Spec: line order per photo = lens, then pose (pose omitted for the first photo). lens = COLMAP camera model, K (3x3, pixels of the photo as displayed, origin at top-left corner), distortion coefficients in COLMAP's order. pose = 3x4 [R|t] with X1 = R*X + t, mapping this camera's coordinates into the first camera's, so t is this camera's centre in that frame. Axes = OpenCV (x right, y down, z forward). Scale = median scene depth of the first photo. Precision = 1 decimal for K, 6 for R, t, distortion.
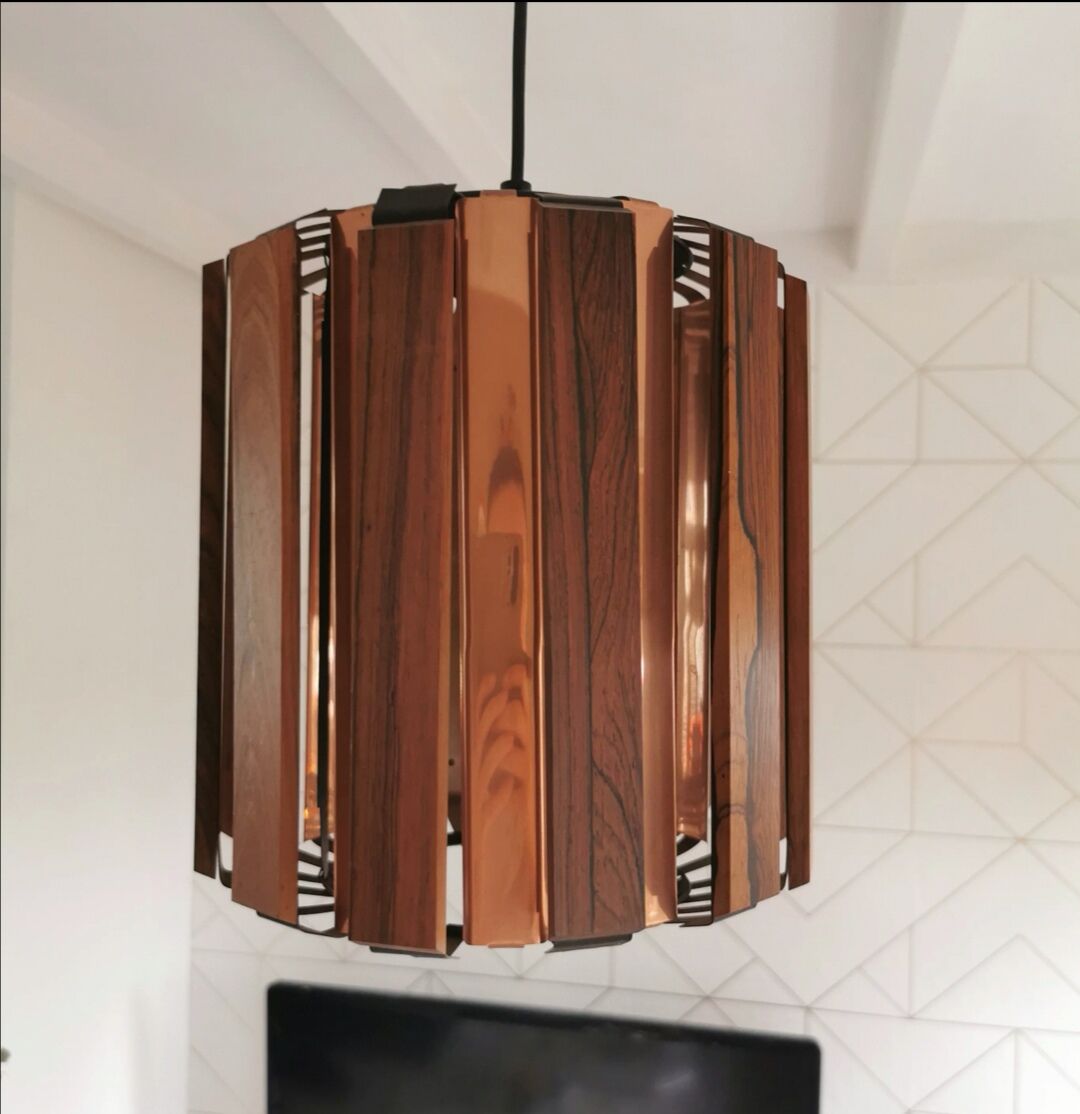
lens RADIAL K [[1156.7, 0, 540.0], [0, 1156.7, 557.0], [0, 0, 1]] dist [-0.002663, -0.006033]
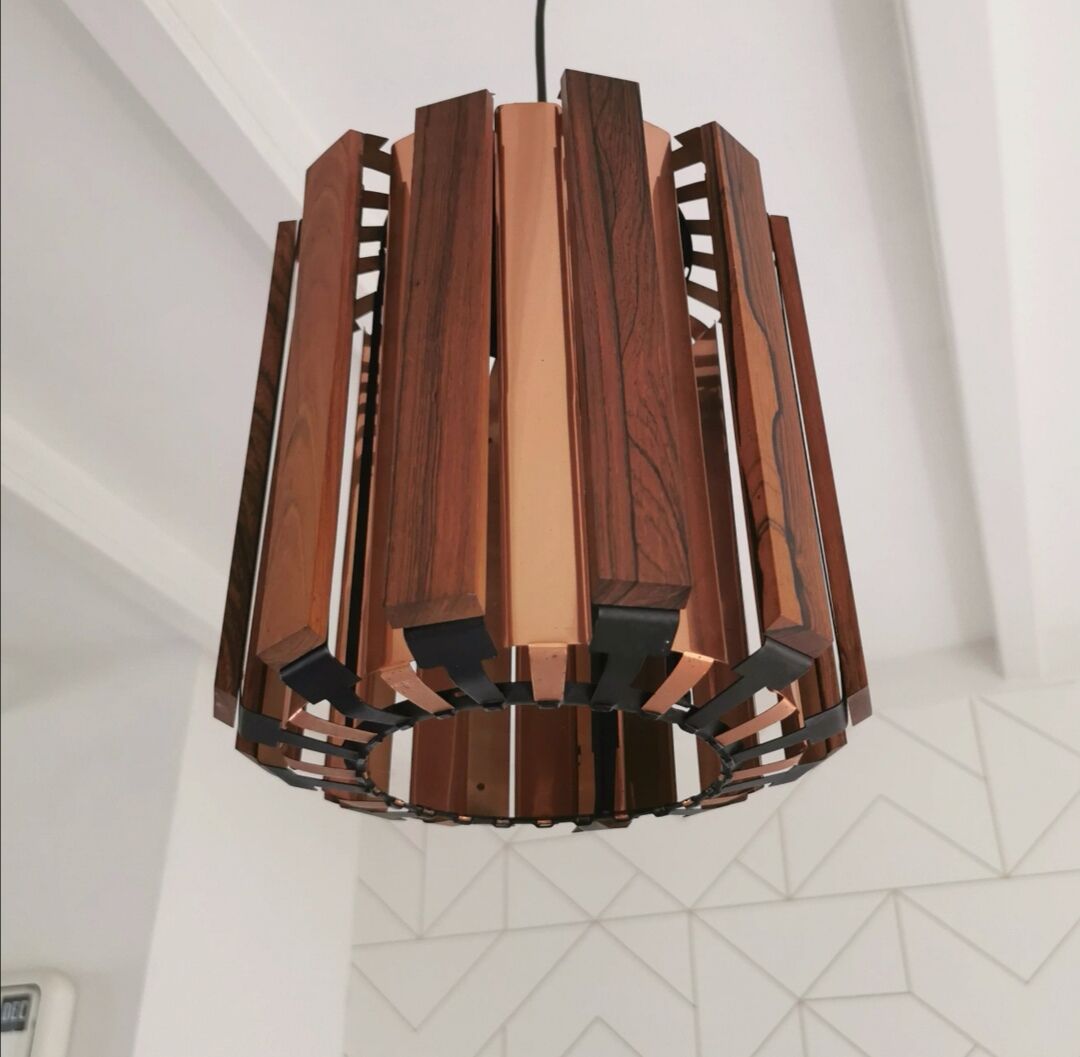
lens RADIAL K [[1174.5, 0, 540.0], [0, 1174.5, 528.5], [0, 0, 1]] dist [-0.004082, 0.002220]
pose [[0.999670, -0.024336, -0.008167, -0.026235], [0.017566, 0.880553, -0.473622, 0.735962], [0.018717, 0.473322, 0.880691, 0.112827]]
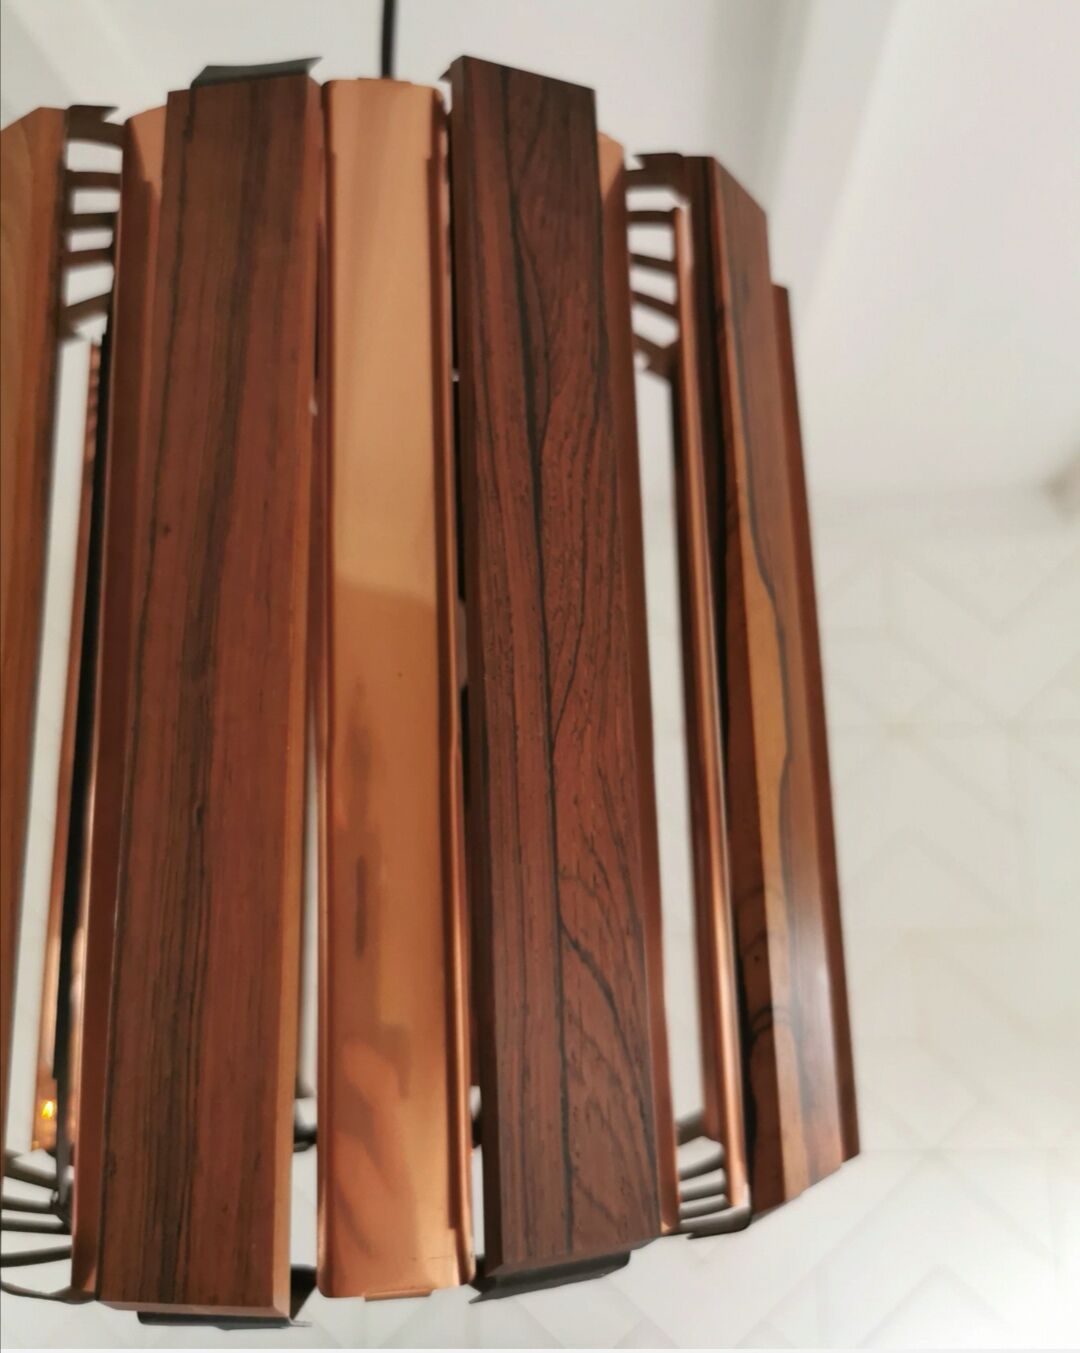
lens RADIAL K [[1229.9, 0, 542.4], [0, 1229.9, 609.8], [0, 0, 1]] dist [-0.009567, -0.004387]
pose [[0.986161, 0.012141, 0.165348, -0.063724], [0.022316, 0.978519, -0.204947, 0.147649], [-0.164284, 0.205801, 0.964705, 0.385537]]
